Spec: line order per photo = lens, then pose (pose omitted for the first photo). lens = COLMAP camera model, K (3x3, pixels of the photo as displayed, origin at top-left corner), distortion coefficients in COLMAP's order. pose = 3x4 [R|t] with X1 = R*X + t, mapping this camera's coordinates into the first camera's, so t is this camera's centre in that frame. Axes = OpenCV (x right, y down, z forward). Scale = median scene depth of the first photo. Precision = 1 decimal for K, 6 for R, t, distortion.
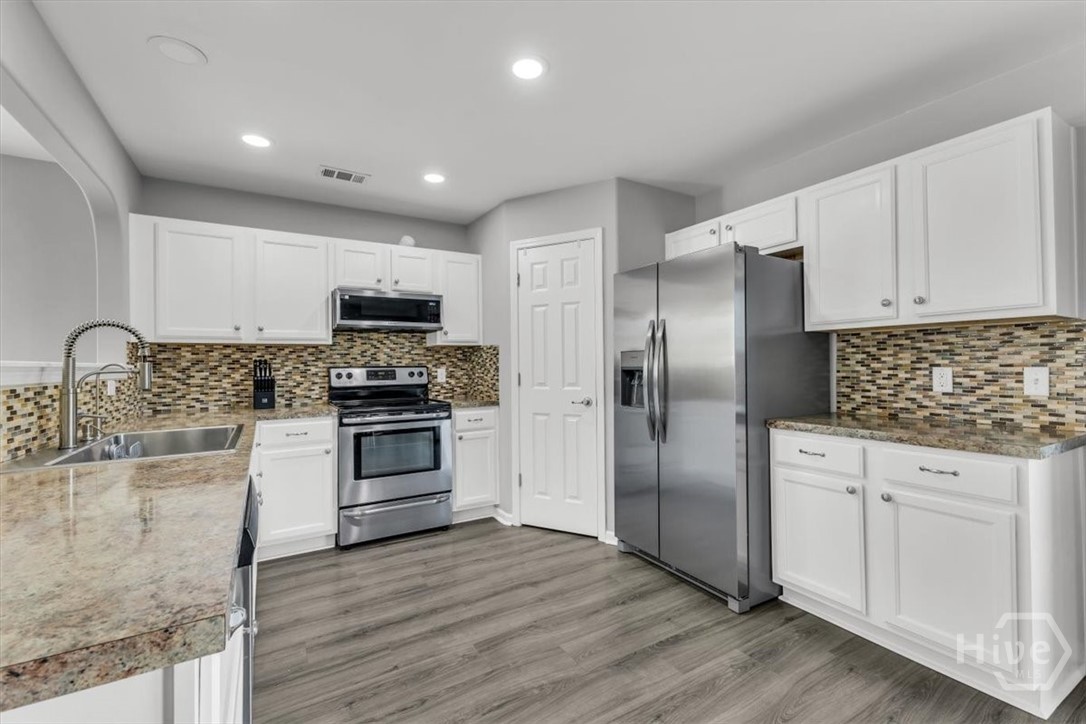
lens RADIAL K [[470.2, 0, 547.2], [0, 470.2, 361.8], [0, 0, 1]] dist [0.015351, -0.002126]
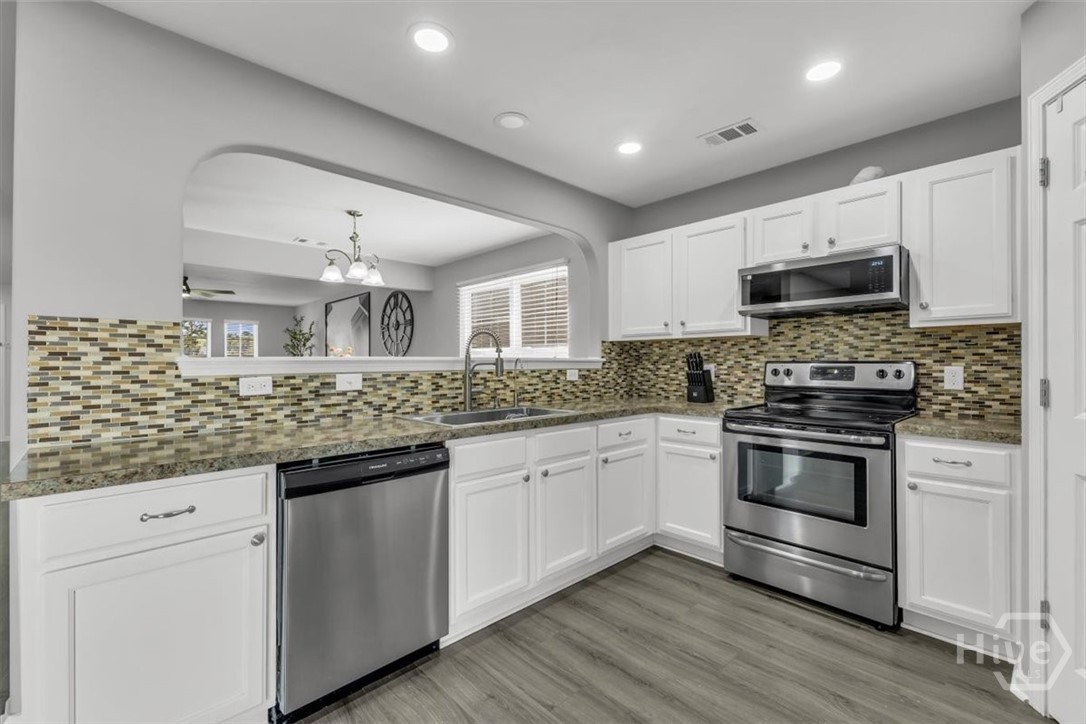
lens RADIAL K [[470.2, 0, 546.2], [0, 470.2, 360.5], [0, 0, 1]] dist [0.015351, -0.002126]
pose [[0.221881, 0.008813, -0.975034, 0.336314], [0.005796, 0.999930, 0.010357, -0.002248], [0.975056, -0.007949, 0.221814, 0.514992]]
